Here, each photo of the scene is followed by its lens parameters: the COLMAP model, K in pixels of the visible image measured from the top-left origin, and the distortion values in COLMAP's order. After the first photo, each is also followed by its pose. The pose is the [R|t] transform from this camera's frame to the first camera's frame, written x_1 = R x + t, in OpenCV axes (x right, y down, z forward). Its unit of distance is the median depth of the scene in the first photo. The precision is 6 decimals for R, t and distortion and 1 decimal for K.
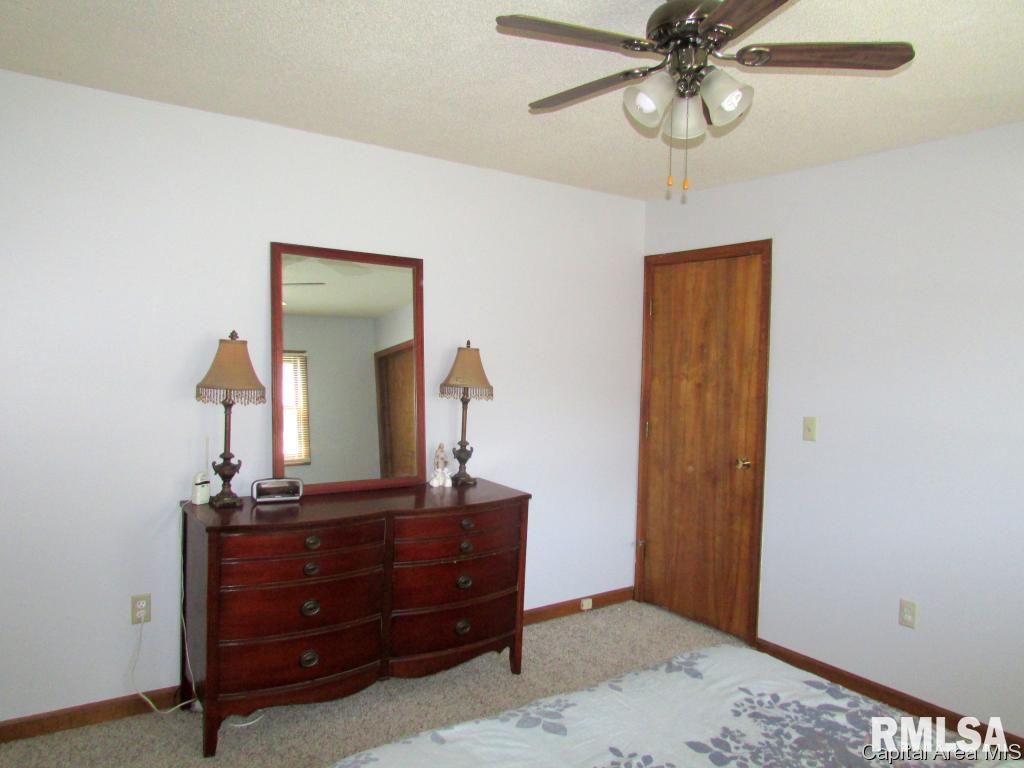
lens RADIAL K [[708.3, 0, 512.0], [0, 708.3, 384.0], [0, 0, 1]] dist [-0.031556, -0.002423]
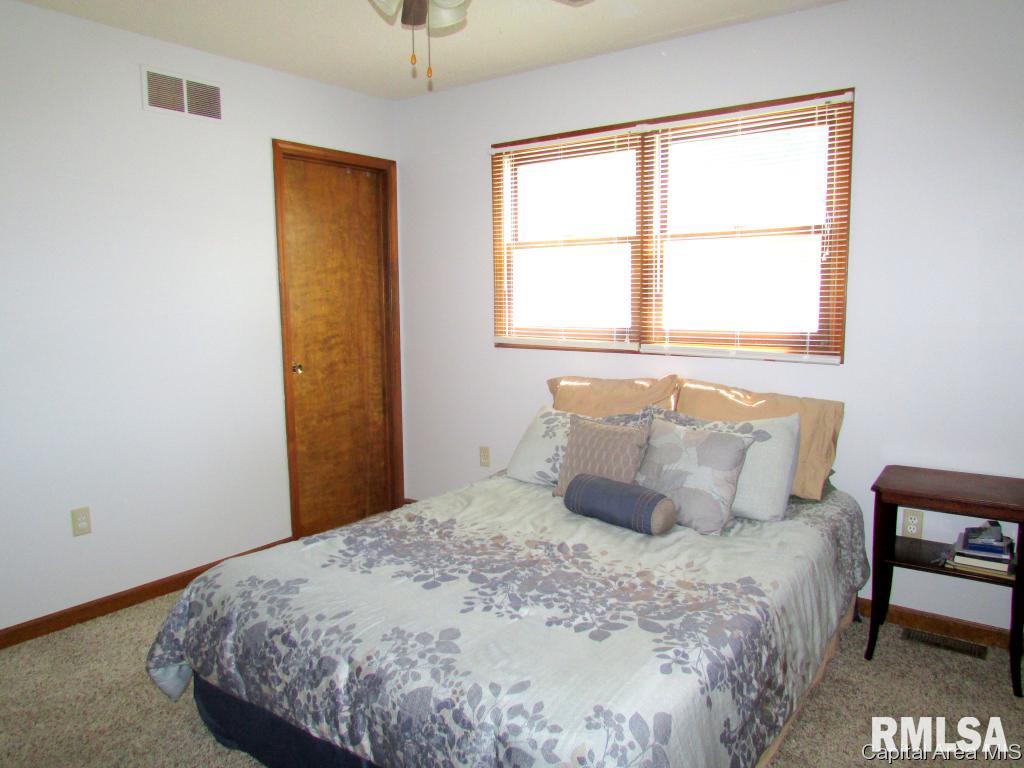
lens RADIAL K [[708.3, 0, 512.0], [0, 708.3, 384.0], [0, 0, 1]] dist [-0.031556, -0.002423]
pose [[-0.346343, -0.126872, 0.929489, -0.764202], [0.012684, 0.990089, 0.139870, 0.028949], [-0.938022, 0.060232, -0.341301, 1.173787]]
